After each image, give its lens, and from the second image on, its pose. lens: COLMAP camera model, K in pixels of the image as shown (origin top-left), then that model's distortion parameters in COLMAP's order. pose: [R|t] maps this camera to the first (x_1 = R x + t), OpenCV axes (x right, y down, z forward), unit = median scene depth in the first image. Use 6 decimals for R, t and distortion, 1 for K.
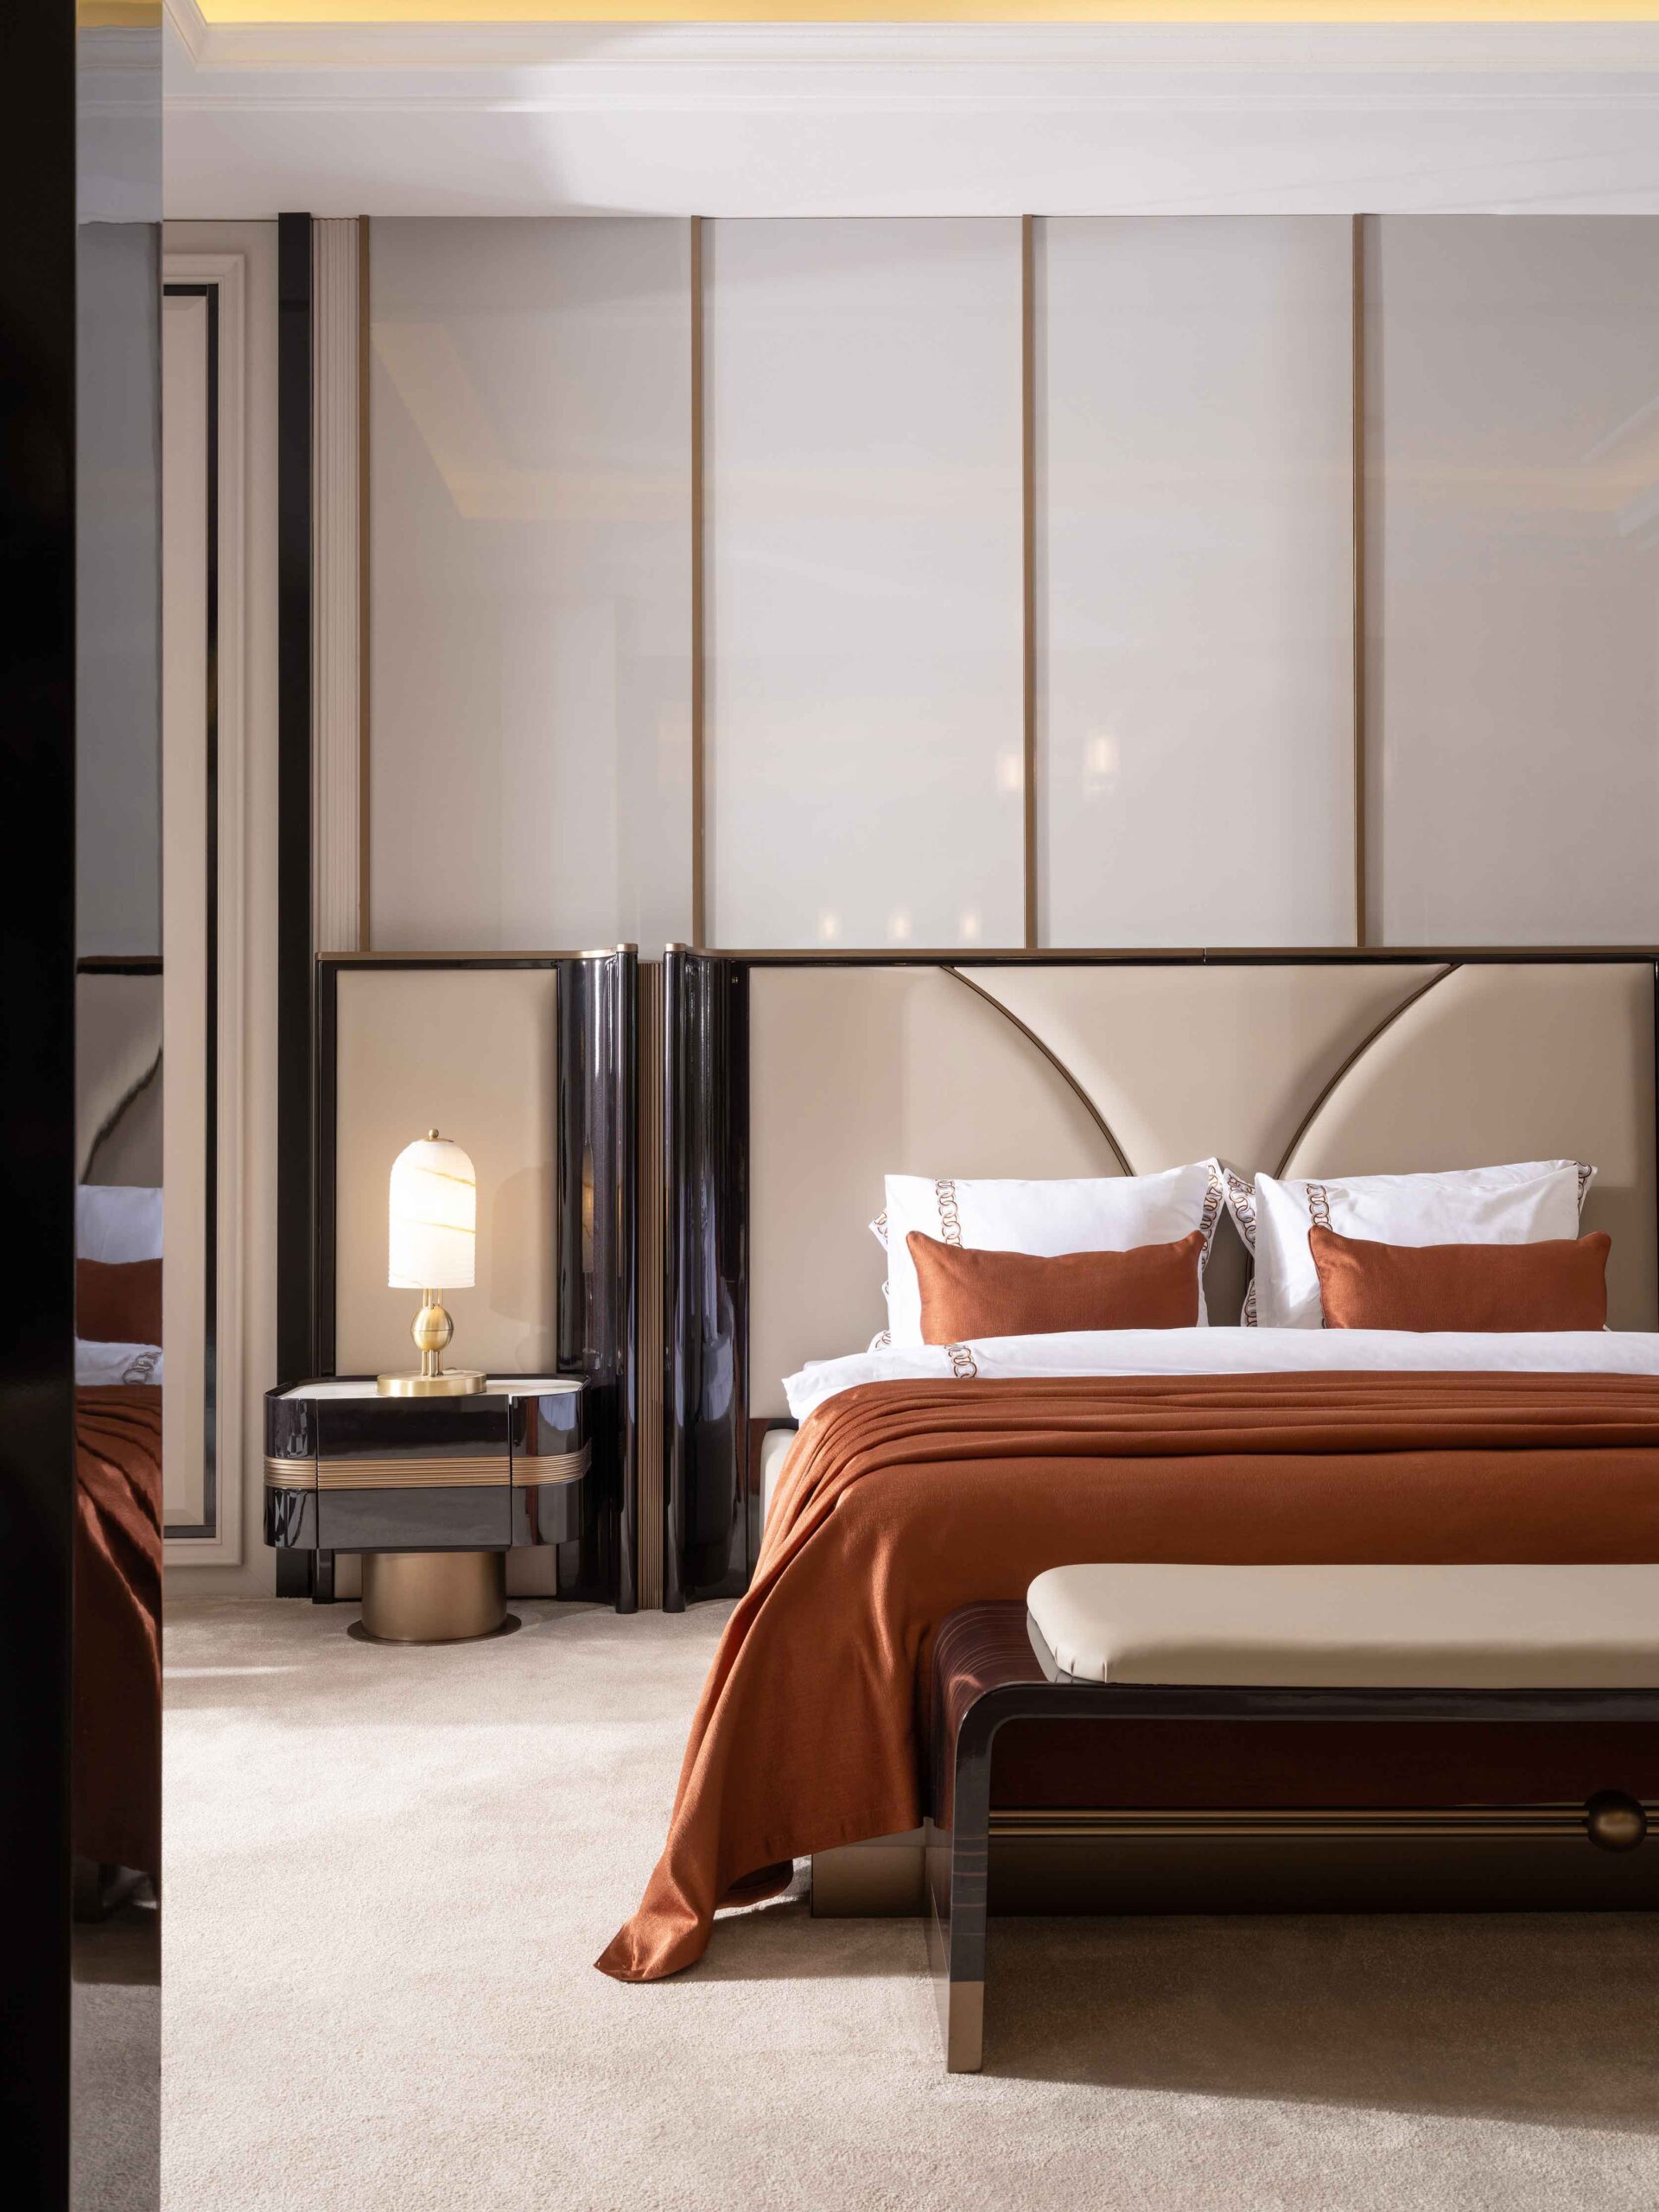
lens RADIAL K [[2288.0, 0, 811.8], [0, 2288.0, 1089.8], [0, 0, 1]] dist [0.011870, 0.000000]
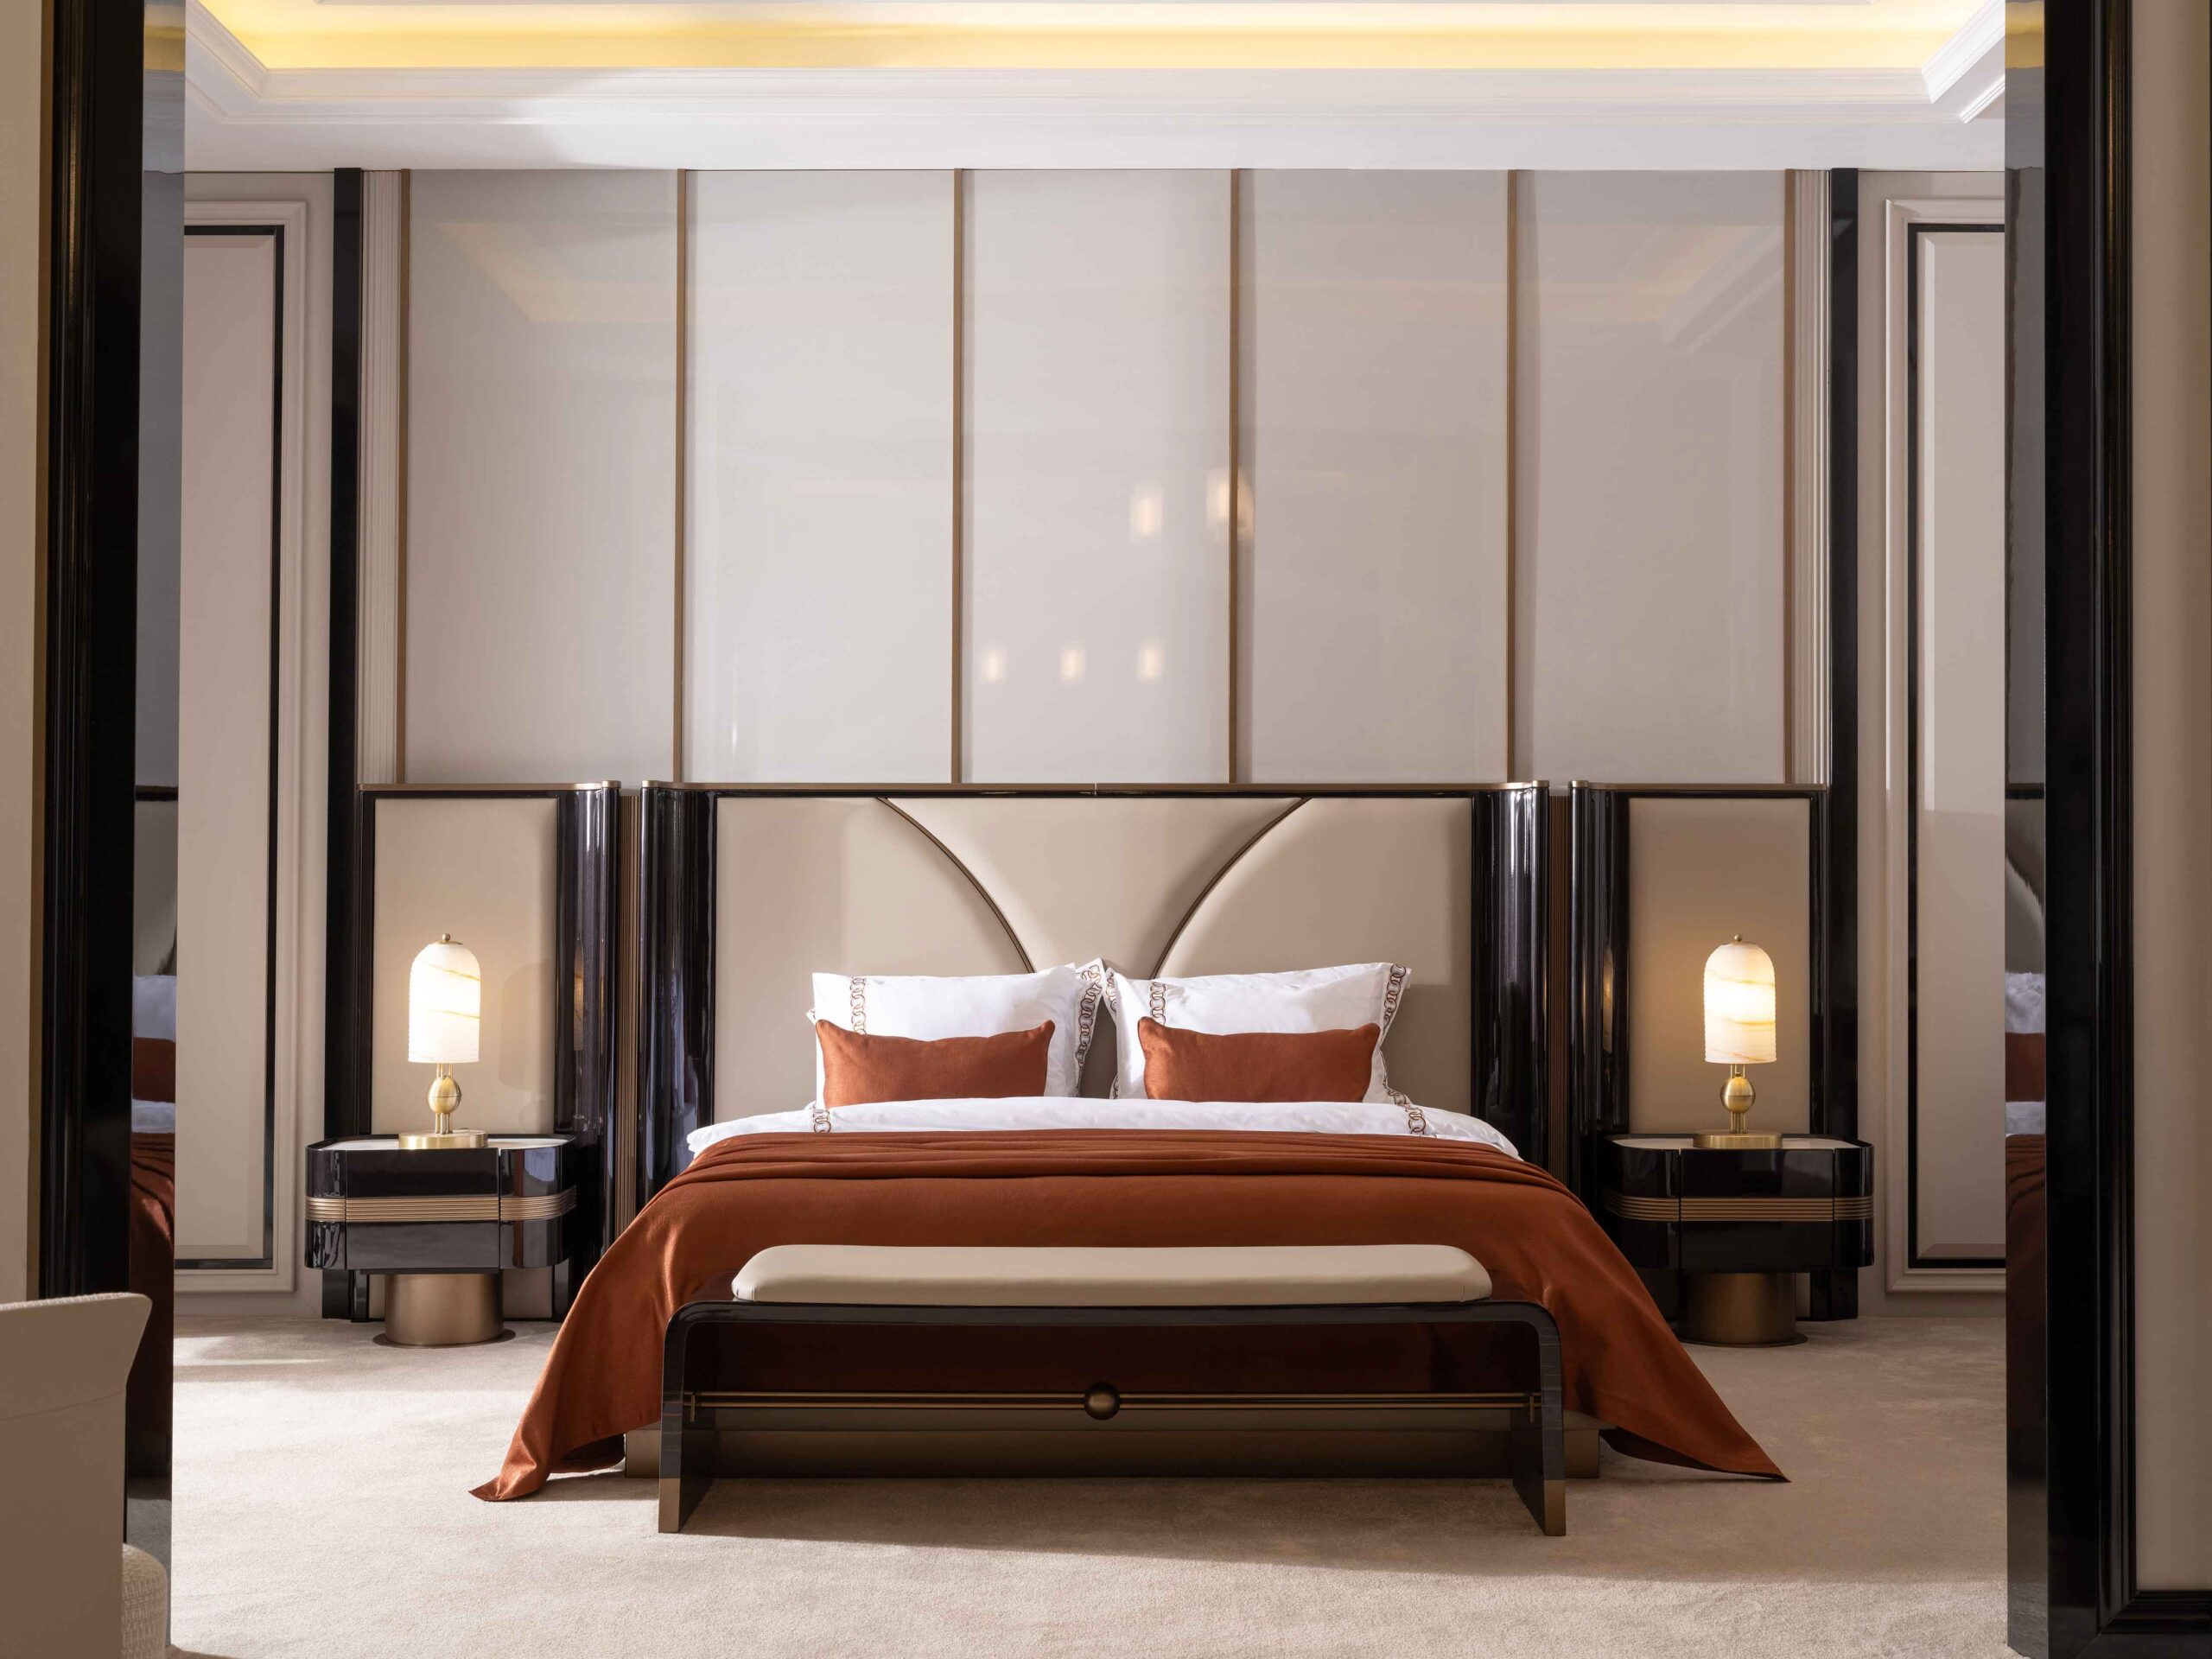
lens RADIAL K [[3001.6, 0, 1123.0], [0, 3001.6, 783.3], [0, 0, 1]] dist [-0.008480, 0.000000]
pose [[0.999936, 0.005473, -0.009937, 0.207636], [-0.005546, 0.999957, -0.007378, -0.052104], [0.009896, 0.007432, 0.999923, -0.592592]]
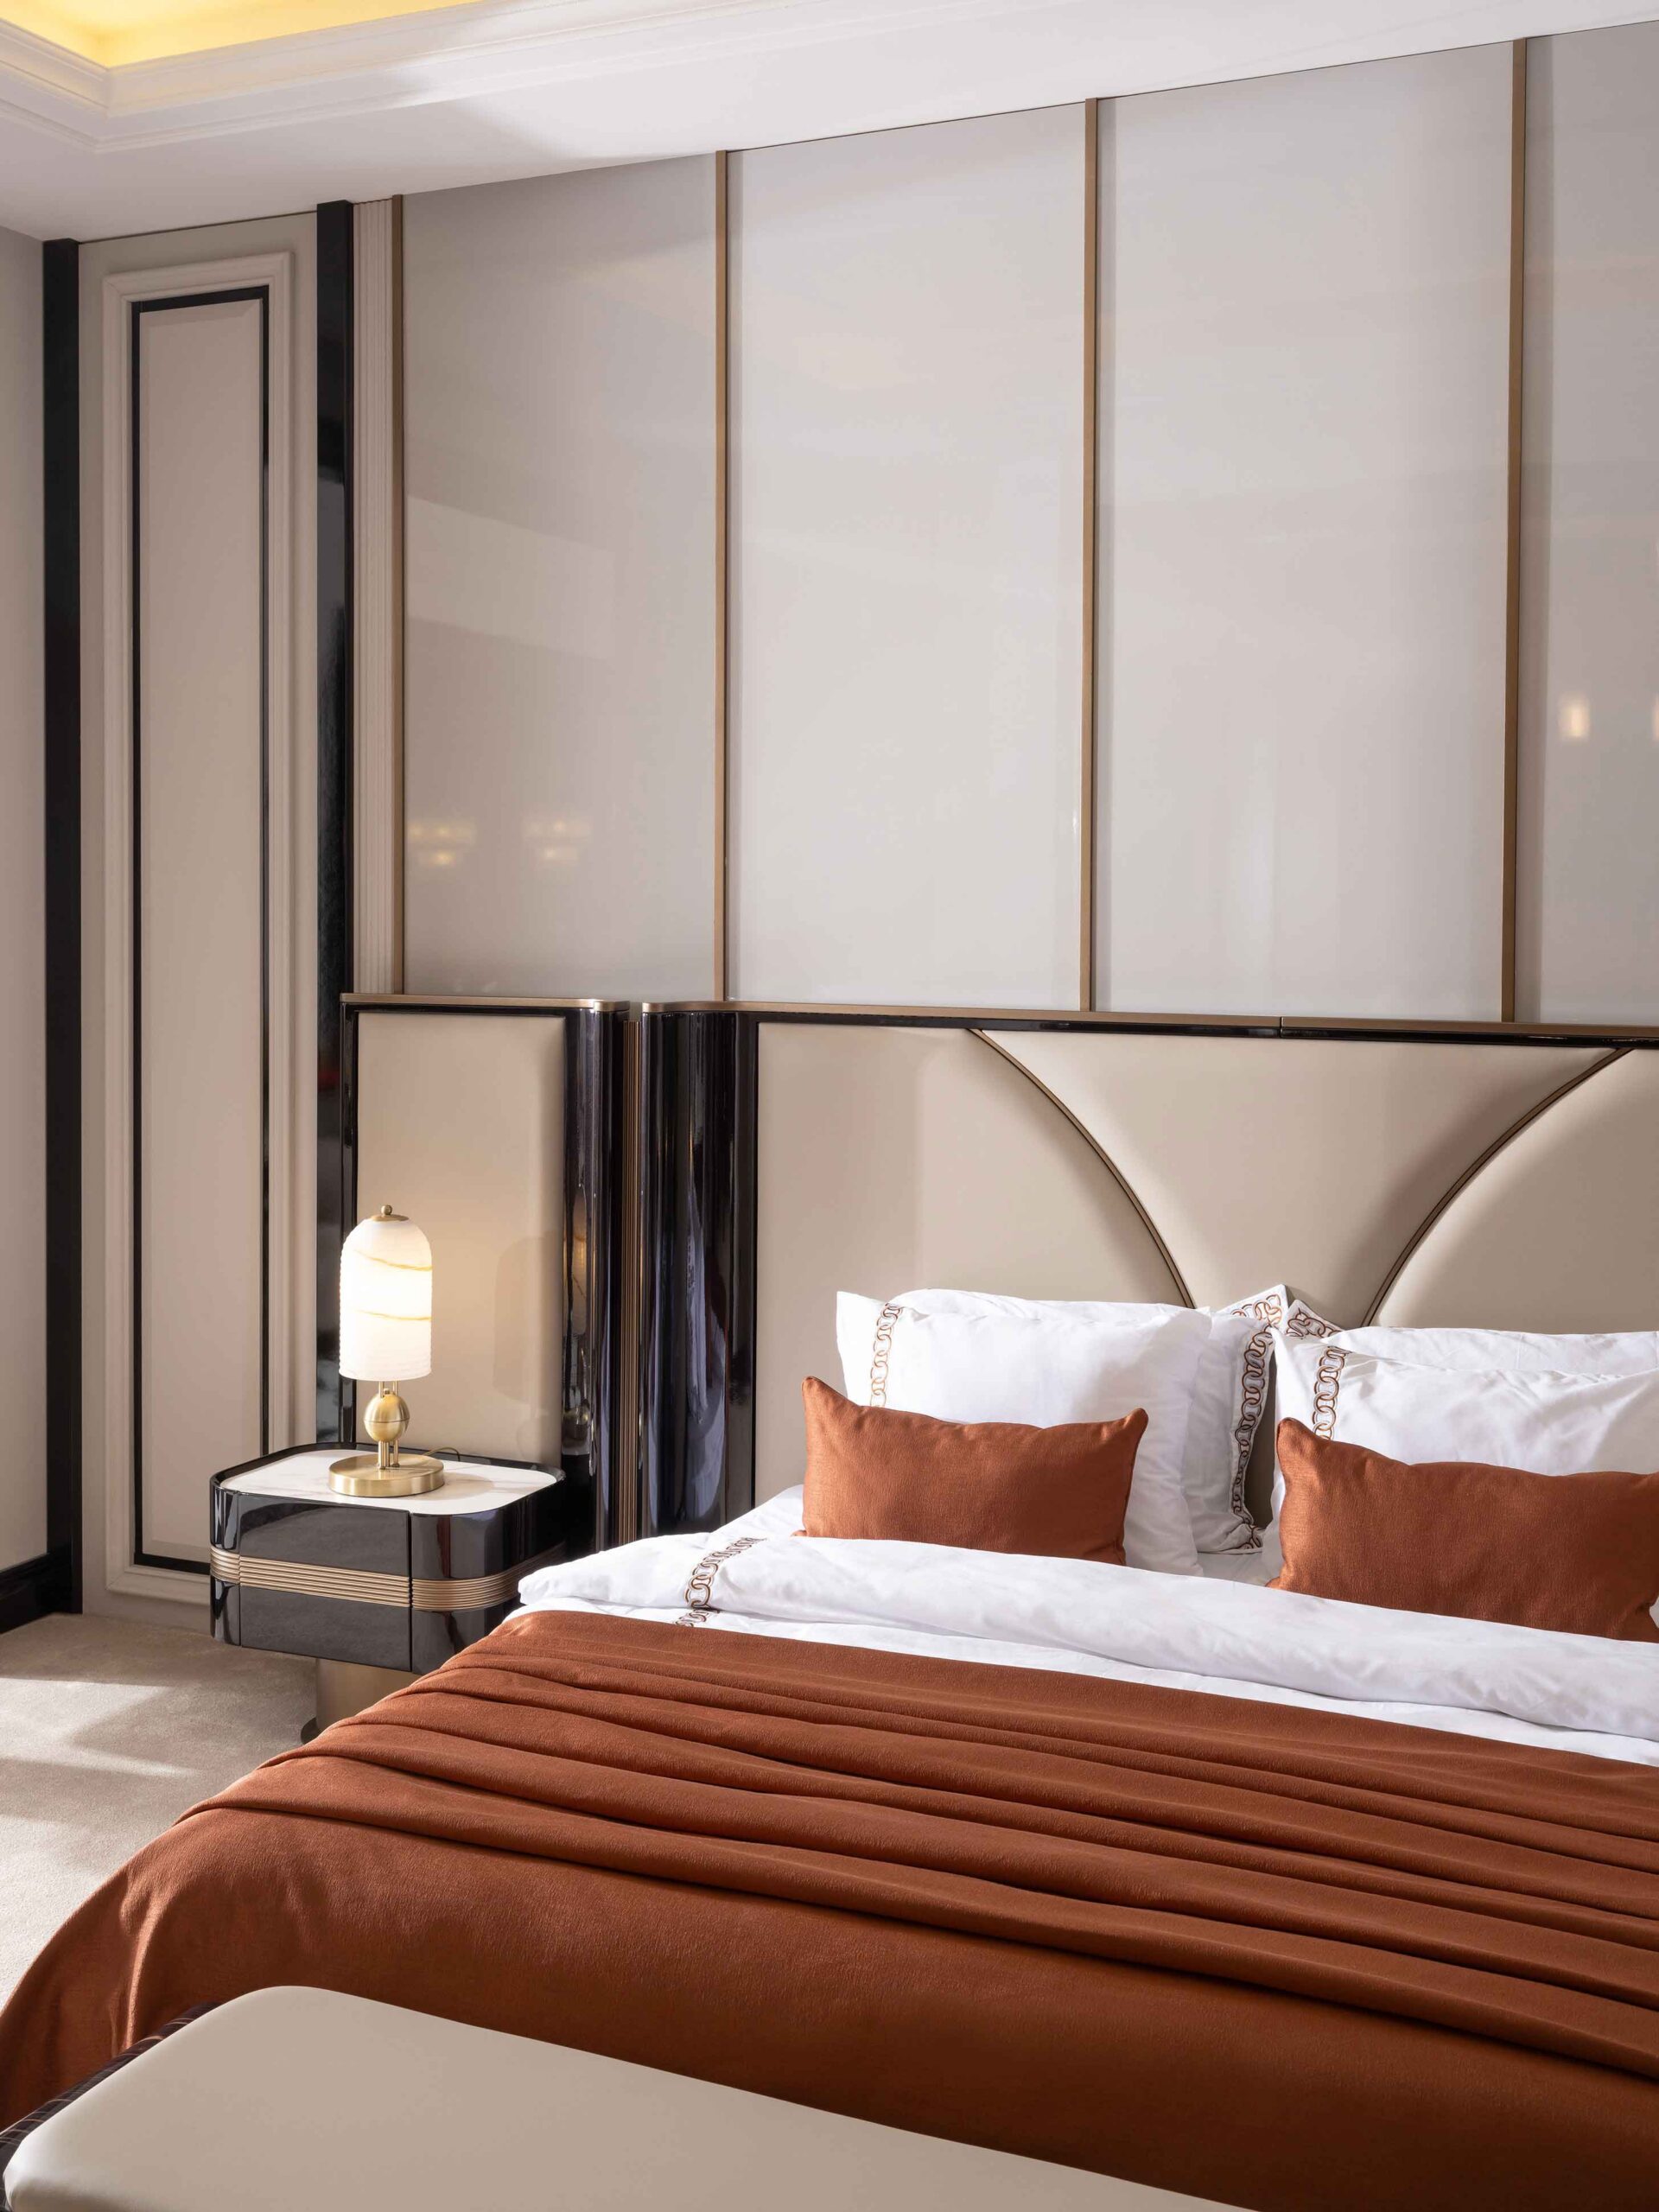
lens RADIAL K [[2532.1, 0, 676.3], [0, 2532.1, 925.2], [0, 0, 1]] dist [0.005915, 0.000000]
pose [[0.892357, 0.015754, -0.451055, 0.390052], [0.004268, 0.999051, 0.043338, -0.136358], [0.451310, -0.040598, 0.891443, 0.131813]]
